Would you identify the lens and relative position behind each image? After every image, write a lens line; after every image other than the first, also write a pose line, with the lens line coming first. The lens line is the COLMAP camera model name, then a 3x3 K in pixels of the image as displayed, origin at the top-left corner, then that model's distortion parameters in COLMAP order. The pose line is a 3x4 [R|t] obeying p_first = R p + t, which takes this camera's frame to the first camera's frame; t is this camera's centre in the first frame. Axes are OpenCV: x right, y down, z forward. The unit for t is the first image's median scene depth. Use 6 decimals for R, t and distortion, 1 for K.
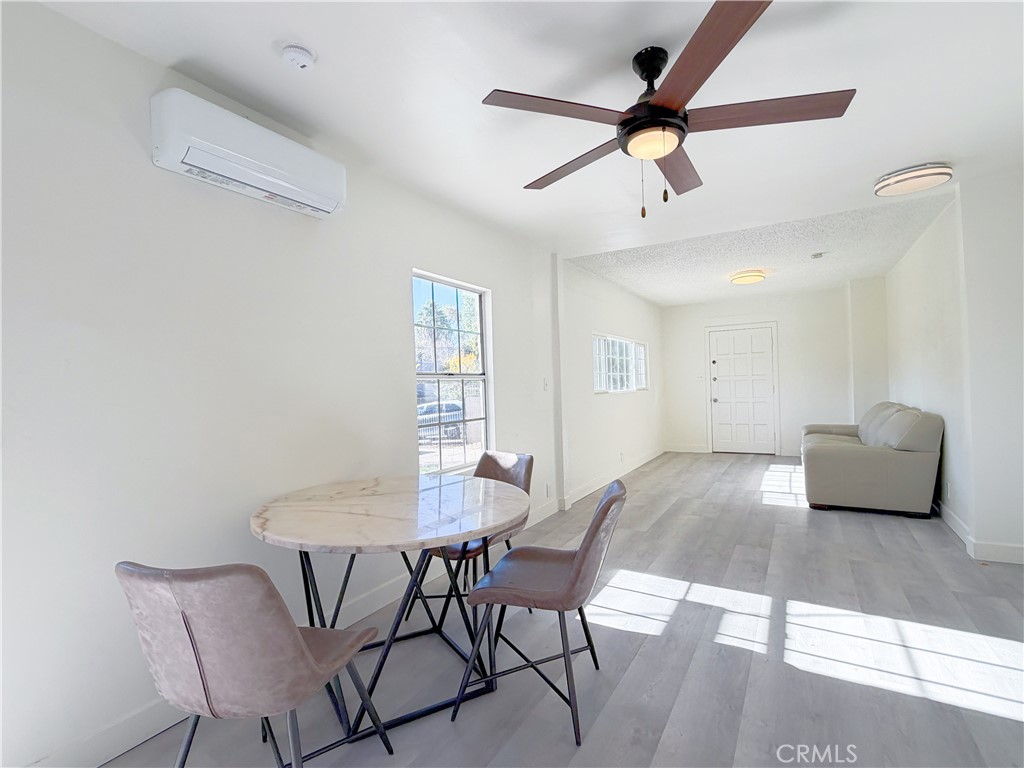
lens RADIAL K [[497.1, 0, 512.0], [0, 497.1, 384.0], [0, 0, 1]] dist [0.010770, 0.001139]
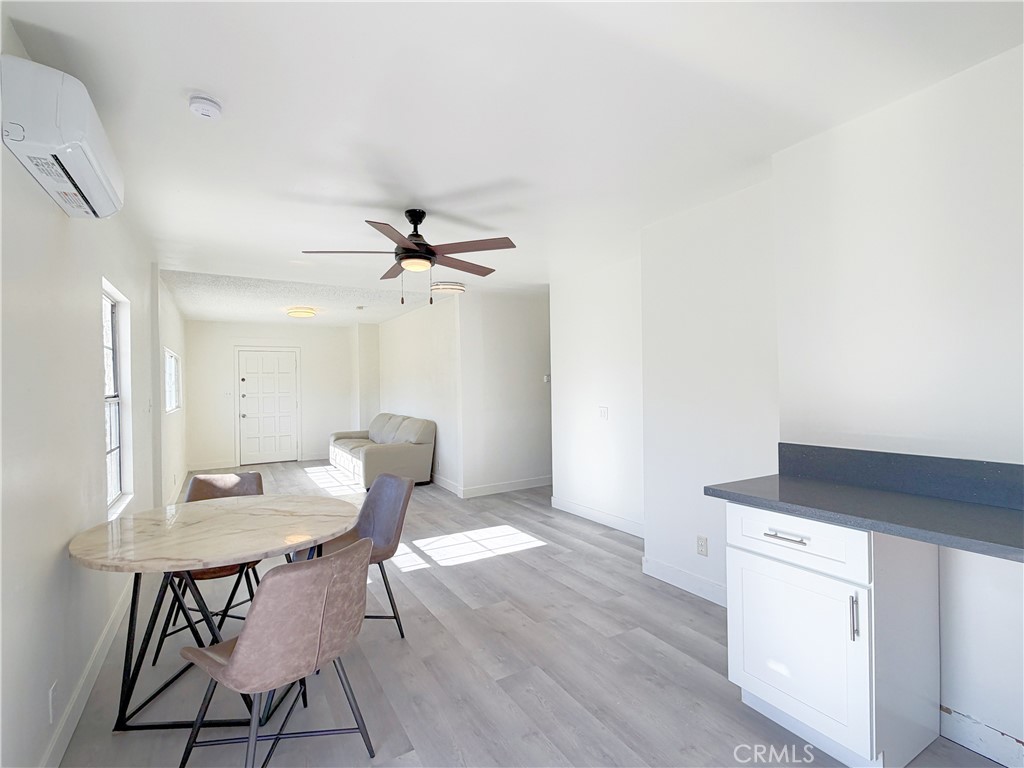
lens RADIAL K [[497.1, 0, 512.0], [0, 497.1, 384.0], [0, 0, 1]] dist [0.010770, 0.001139]
pose [[0.493926, 0.021319, 0.869243, -0.586627], [-0.000788, 0.999710, -0.024071, -0.025293], [-0.869504, 0.011205, 0.493799, -0.053894]]
